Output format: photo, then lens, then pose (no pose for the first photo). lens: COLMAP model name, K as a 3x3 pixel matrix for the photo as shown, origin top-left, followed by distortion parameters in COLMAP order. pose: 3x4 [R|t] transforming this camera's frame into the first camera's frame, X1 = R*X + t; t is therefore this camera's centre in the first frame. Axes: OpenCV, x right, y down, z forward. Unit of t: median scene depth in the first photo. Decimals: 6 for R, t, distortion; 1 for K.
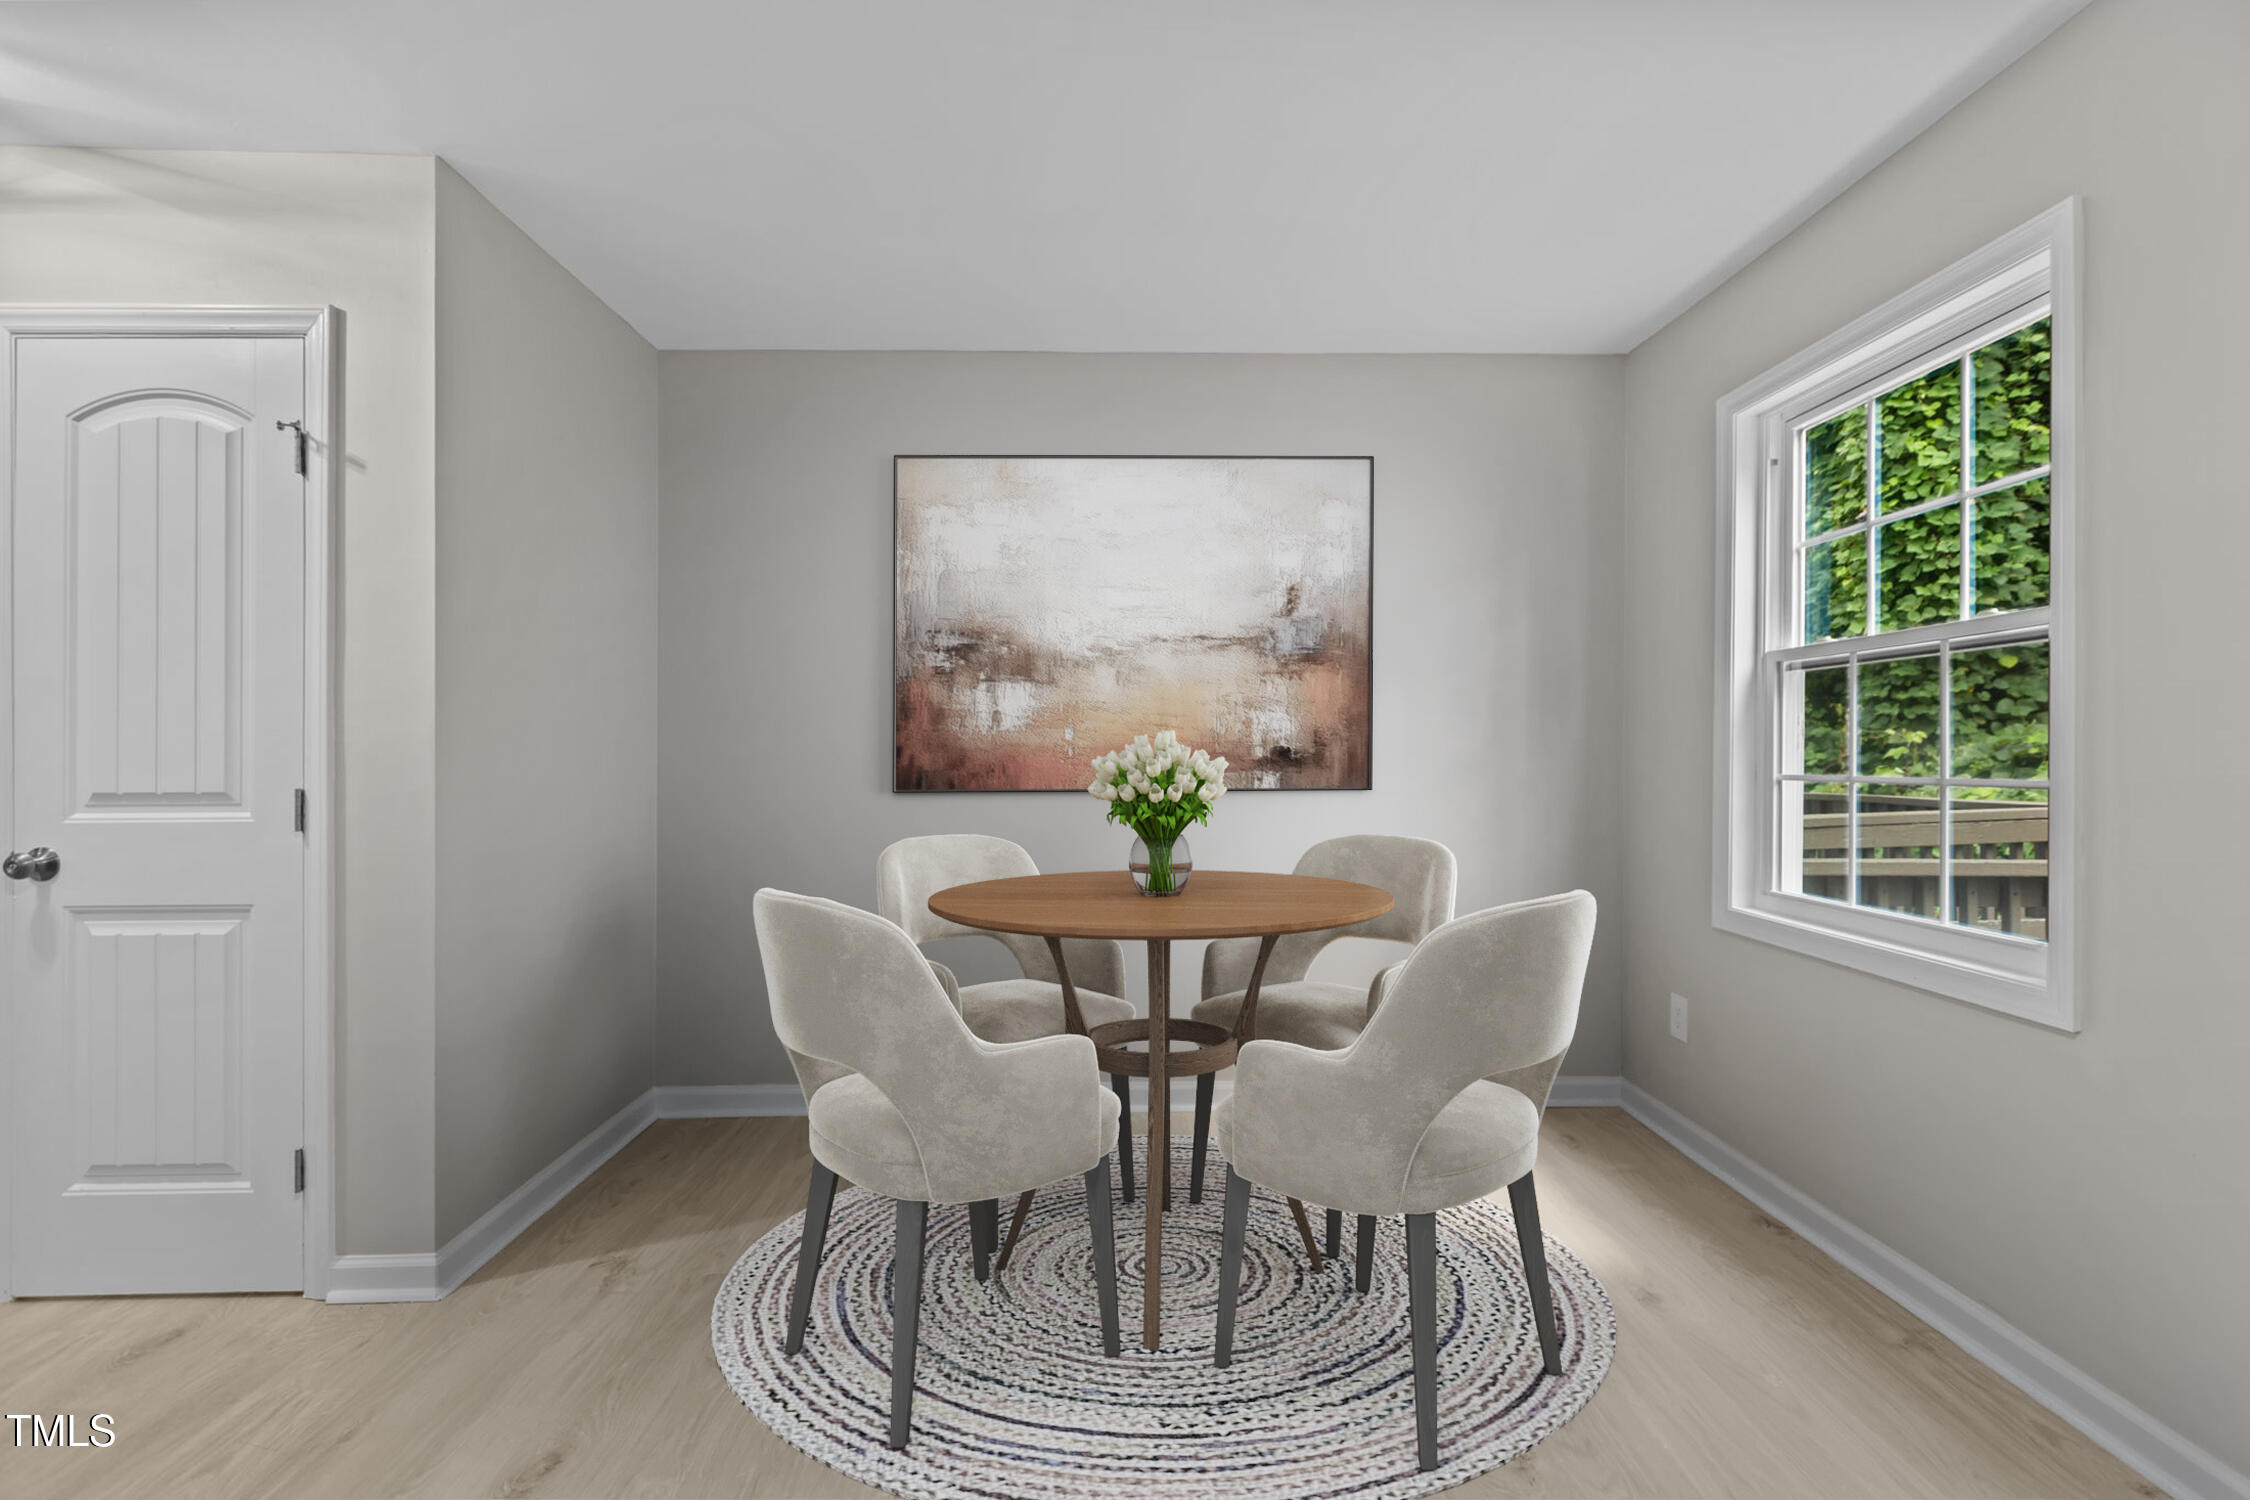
lens RADIAL K [[1011.0, 0, 1125.0], [0, 1011.0, 750.0], [0, 0, 1]] dist [0.000572, 0.000264]
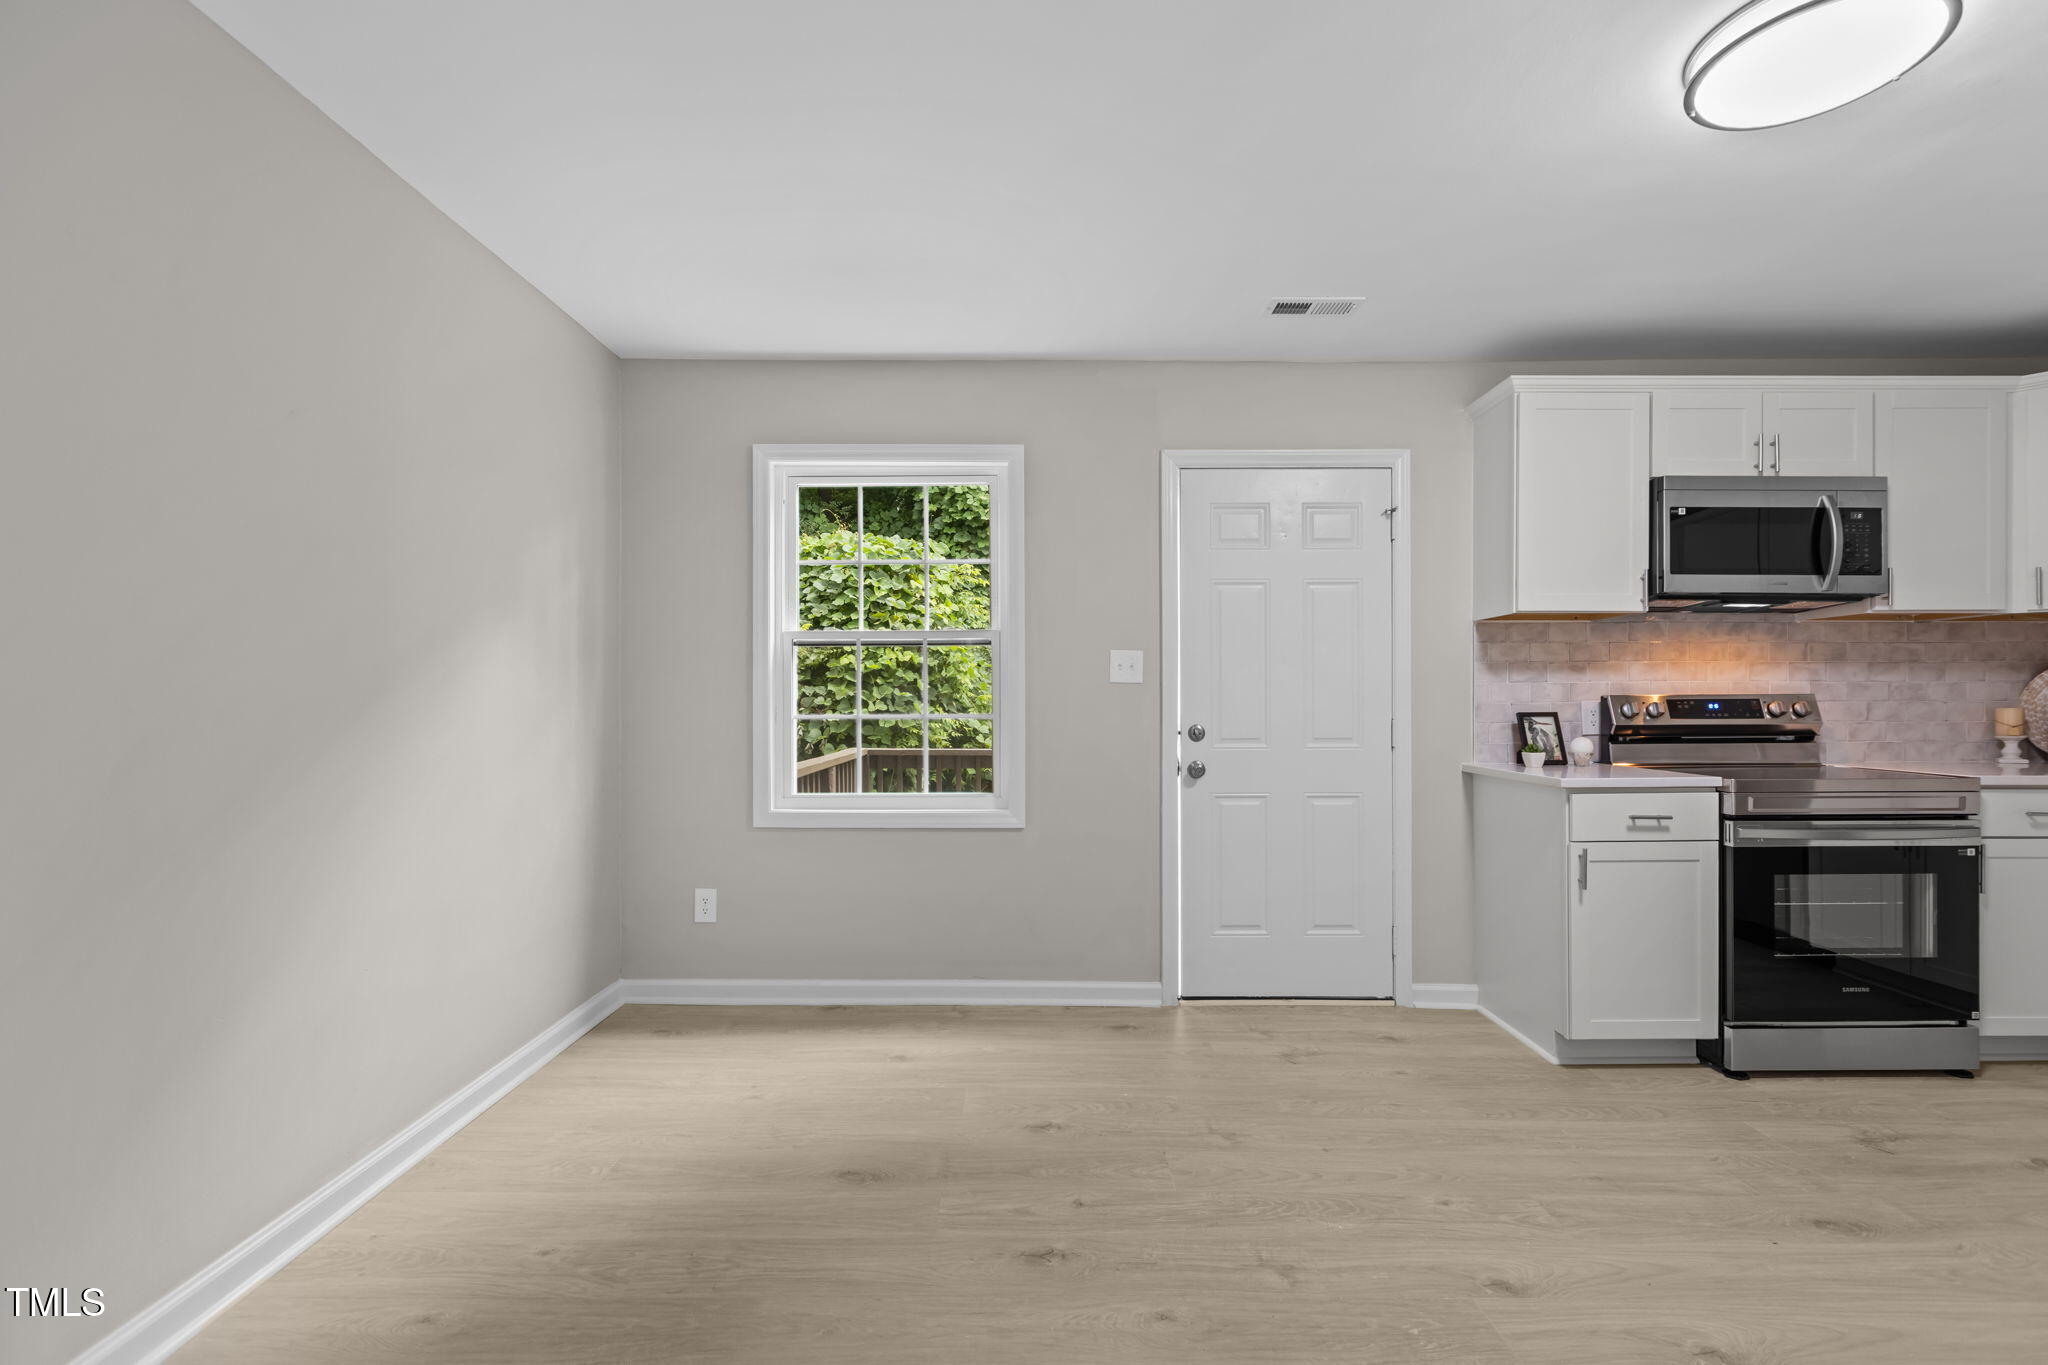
lens RADIAL K [[894.8, 0, 1033.5], [0, 894.8, 706.2], [0, 0, 1]] dist [-0.001576, -0.000880]
pose [[0.012173, -0.005102, 0.999913, -0.813094], [-0.002451, 0.999984, 0.005132, 0.003834], [-0.999923, -0.002513, 0.012161, 0.782048]]
